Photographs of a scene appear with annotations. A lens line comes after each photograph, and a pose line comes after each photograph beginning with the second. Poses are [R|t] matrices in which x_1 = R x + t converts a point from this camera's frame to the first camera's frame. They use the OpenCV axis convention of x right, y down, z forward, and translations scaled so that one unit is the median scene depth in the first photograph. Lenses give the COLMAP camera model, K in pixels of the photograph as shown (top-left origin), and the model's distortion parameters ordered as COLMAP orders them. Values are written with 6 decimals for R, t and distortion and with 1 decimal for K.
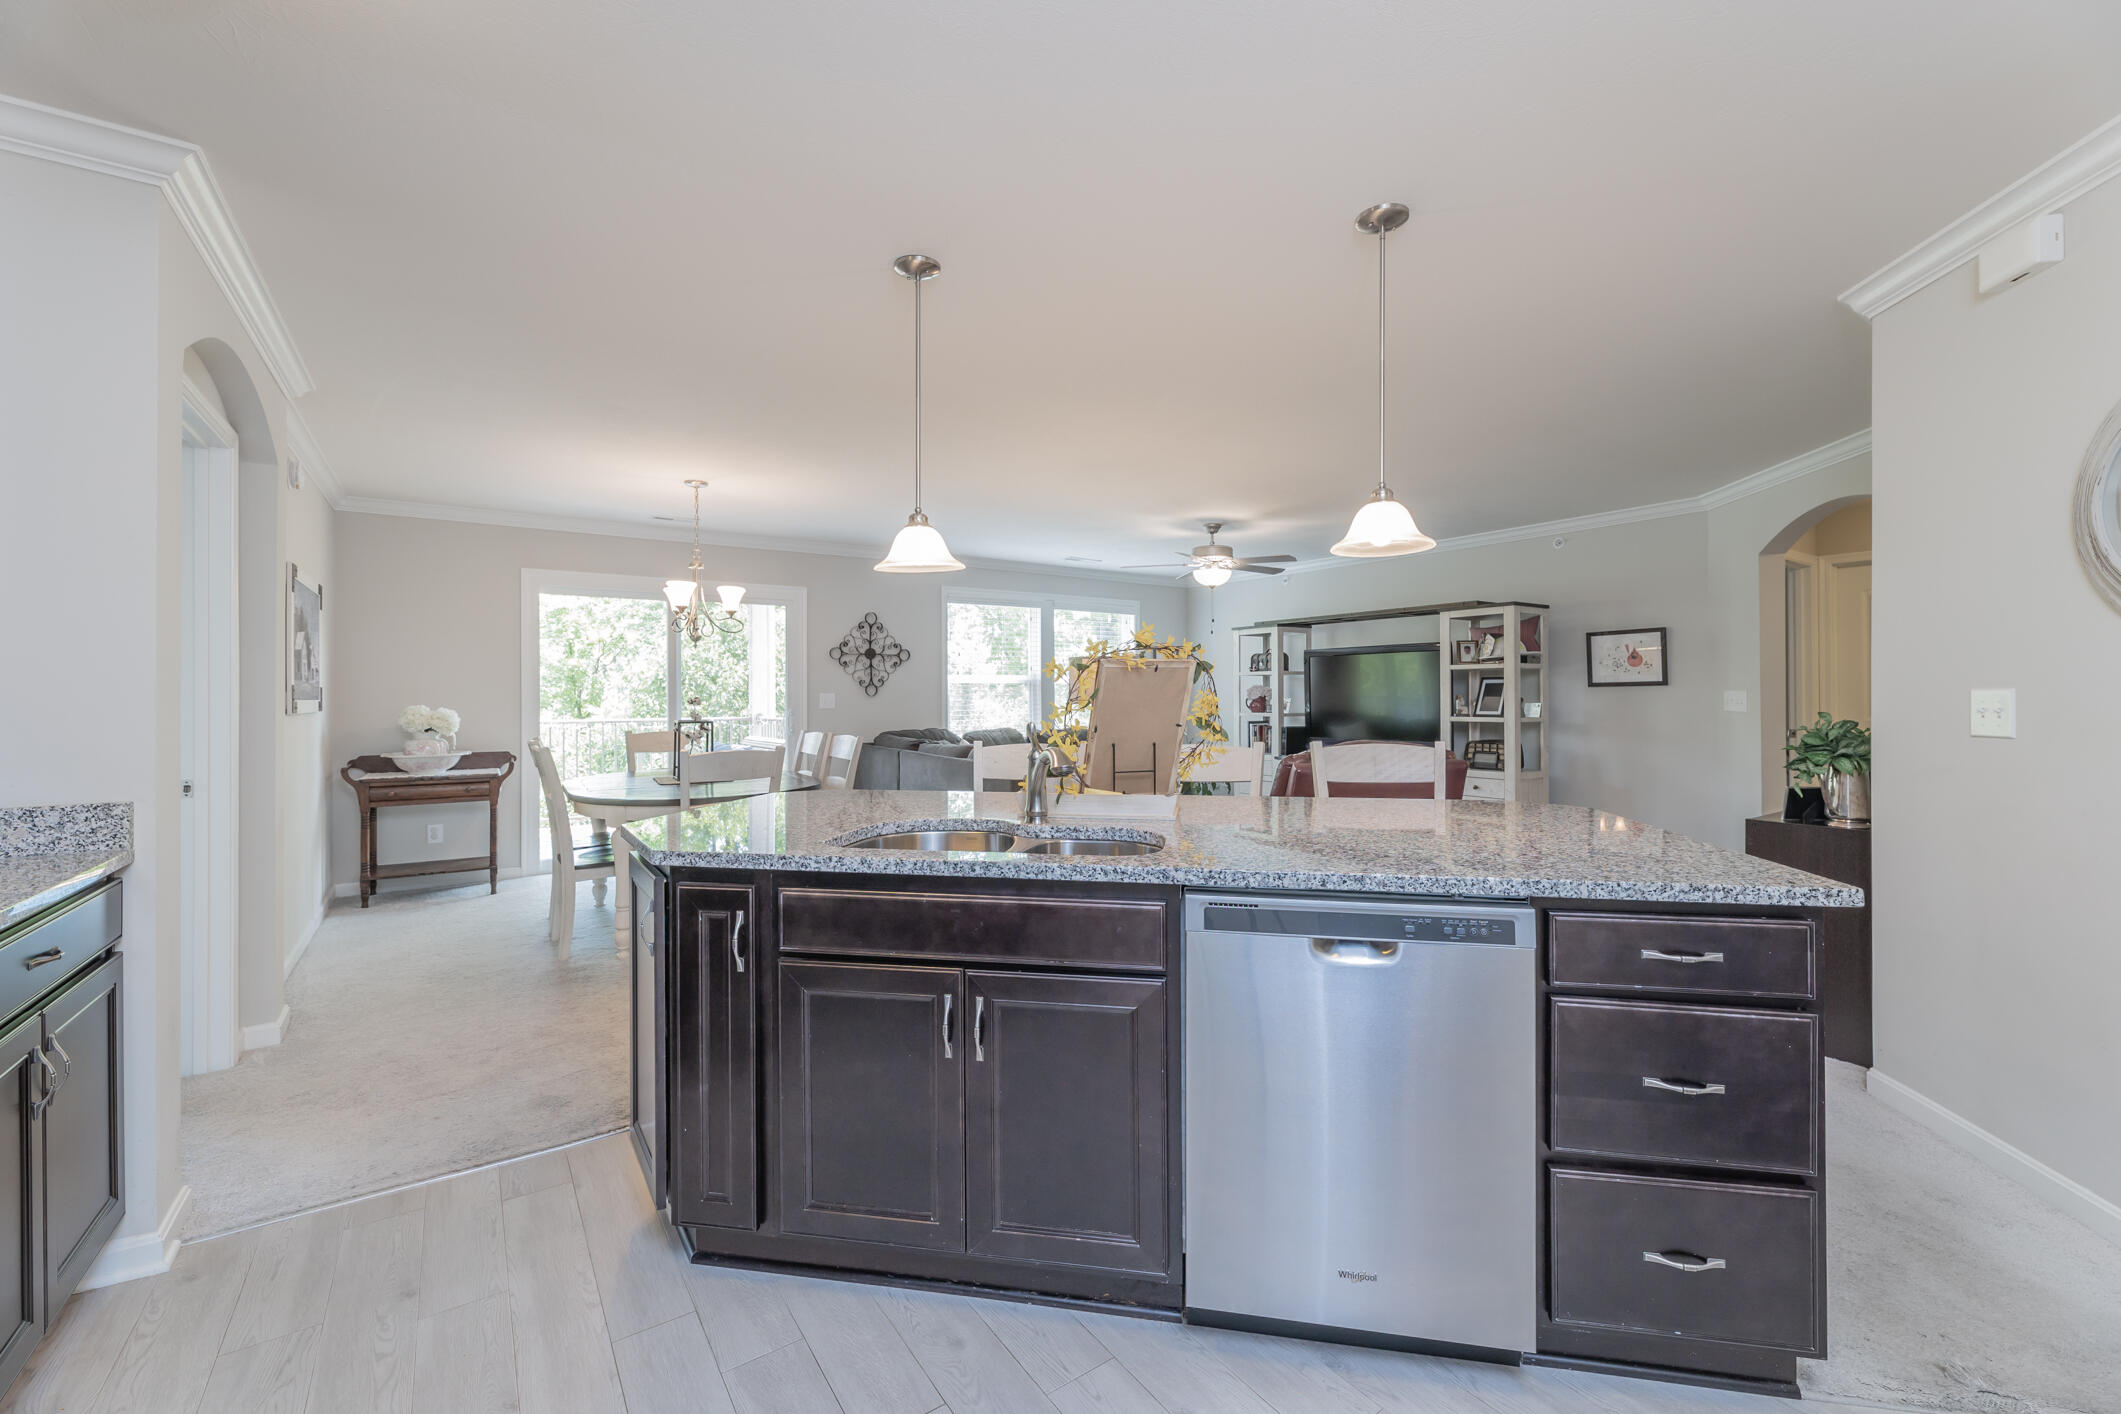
lens RADIAL K [[851.6, 0, 1035.9], [0, 851.6, 689.1], [0, 0, 1]] dist [0.000594, -0.000191]
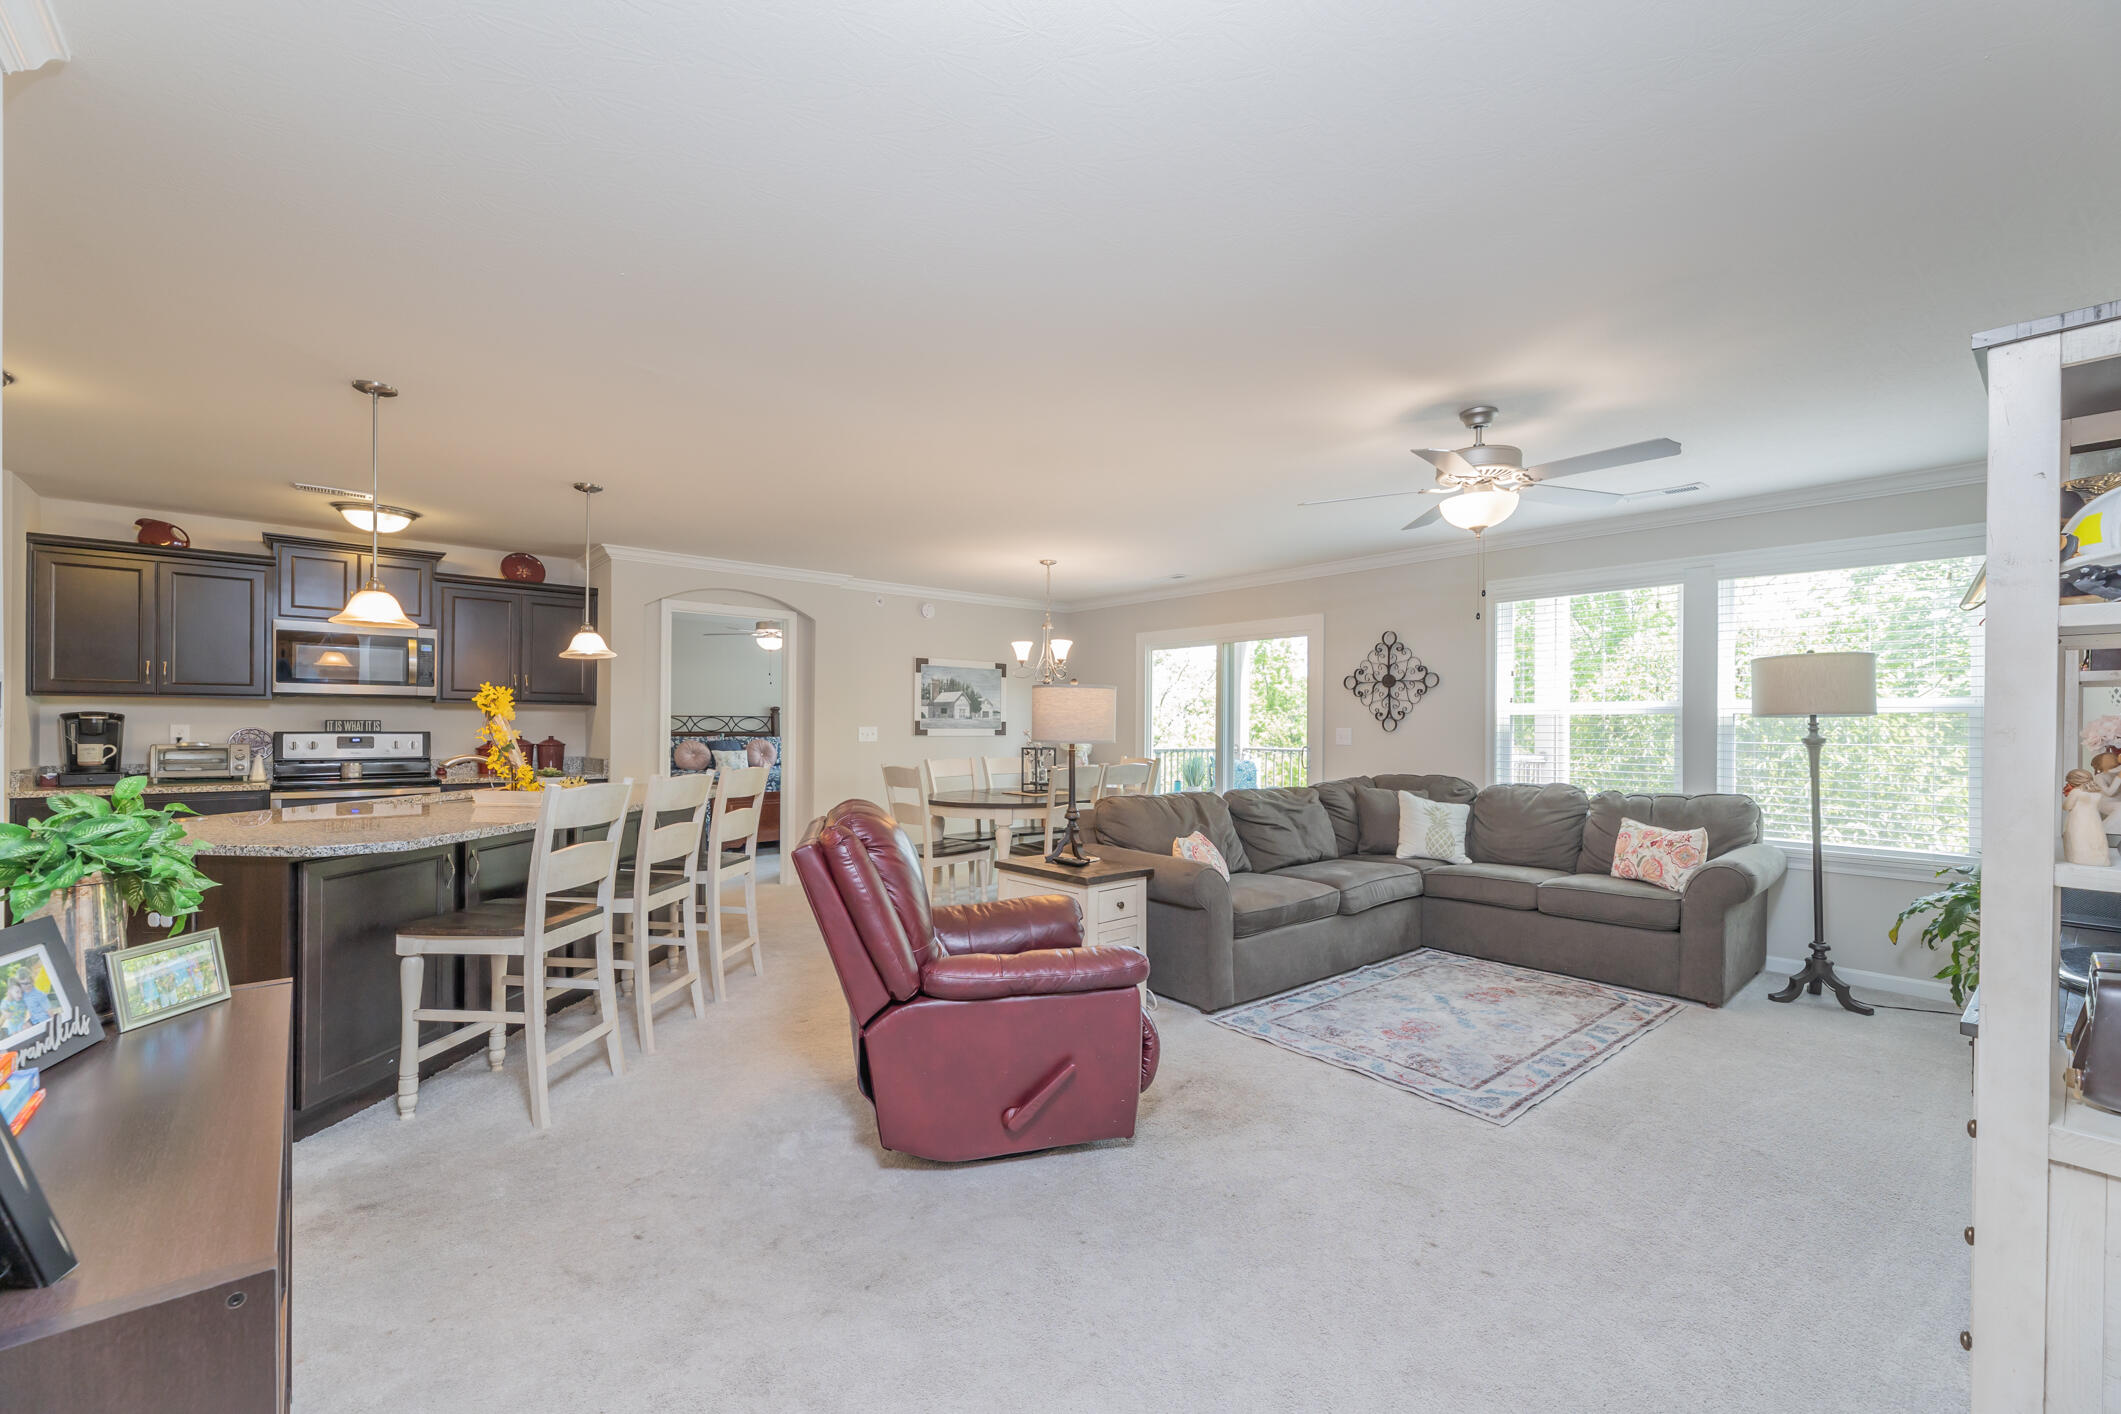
lens RADIAL K [[851.6, 0, 1073.3], [0, 851.6, 723.4], [0, 0, 1]] dist [0.000594, -0.000191]
pose [[0.146569, 0.002307, -0.989198, 0.596019], [0.001926, 0.999995, 0.002617, -0.002147], [0.989199, -0.002289, 0.146564, 0.570527]]
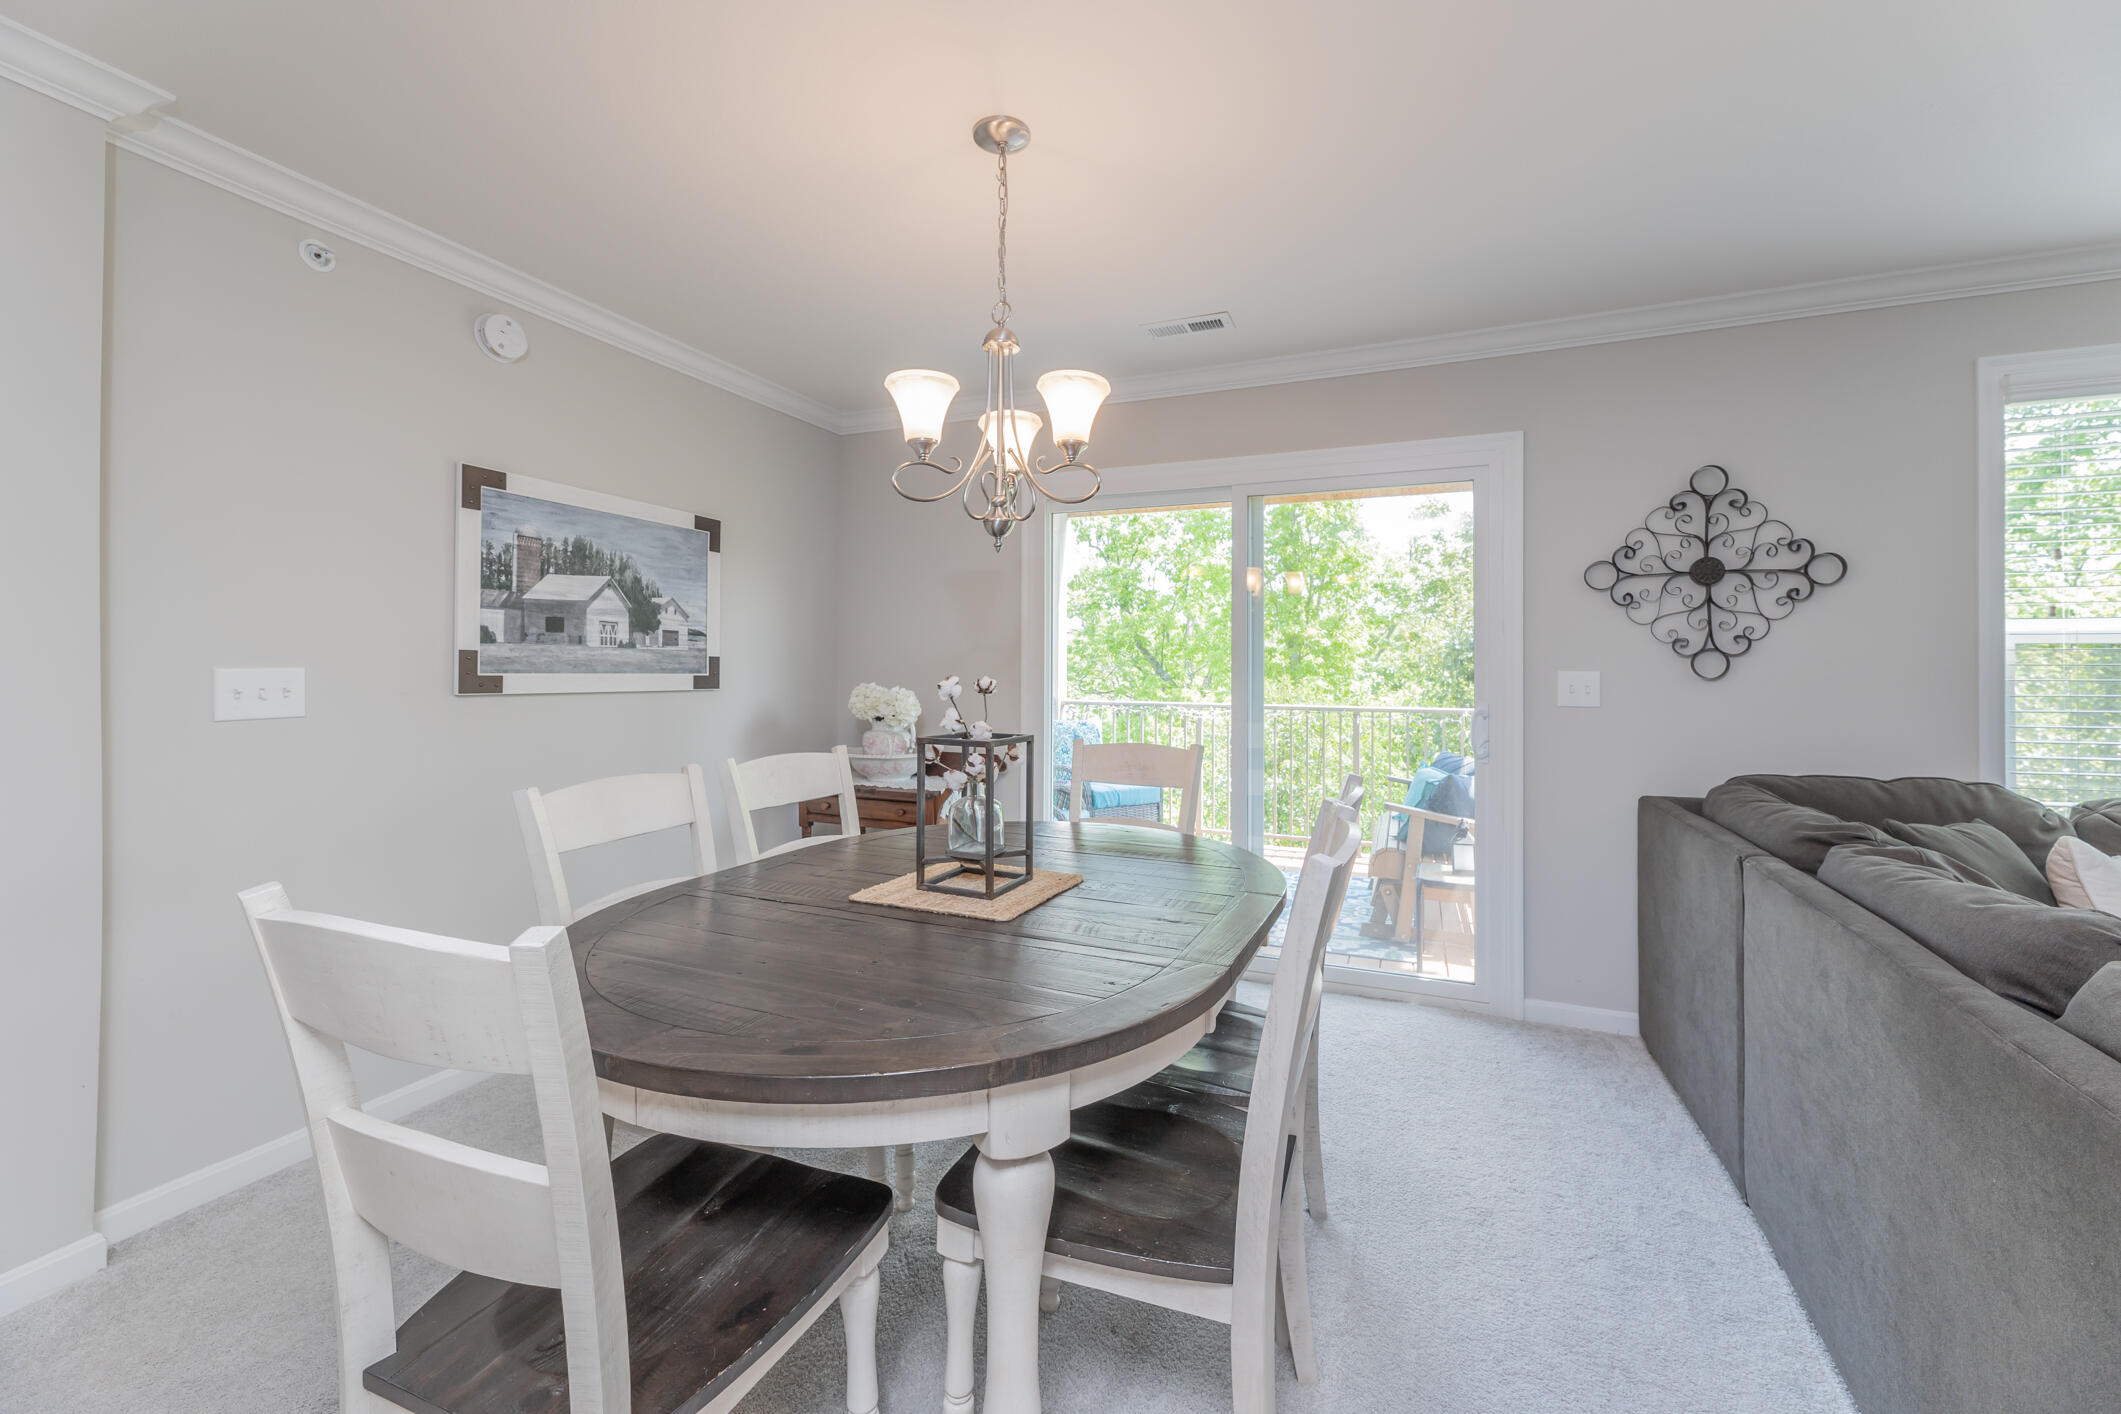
lens RADIAL K [[851.6, 0, 1079.0], [0, 851.6, 665.4], [0, 0, 1]] dist [0.000594, -0.000191]
pose [[0.567153, 0.002493, -0.823609, -0.035889], [-0.002490, 0.999996, 0.001312, 0.002072], [0.823609, 0.001307, 0.567157, 0.542991]]
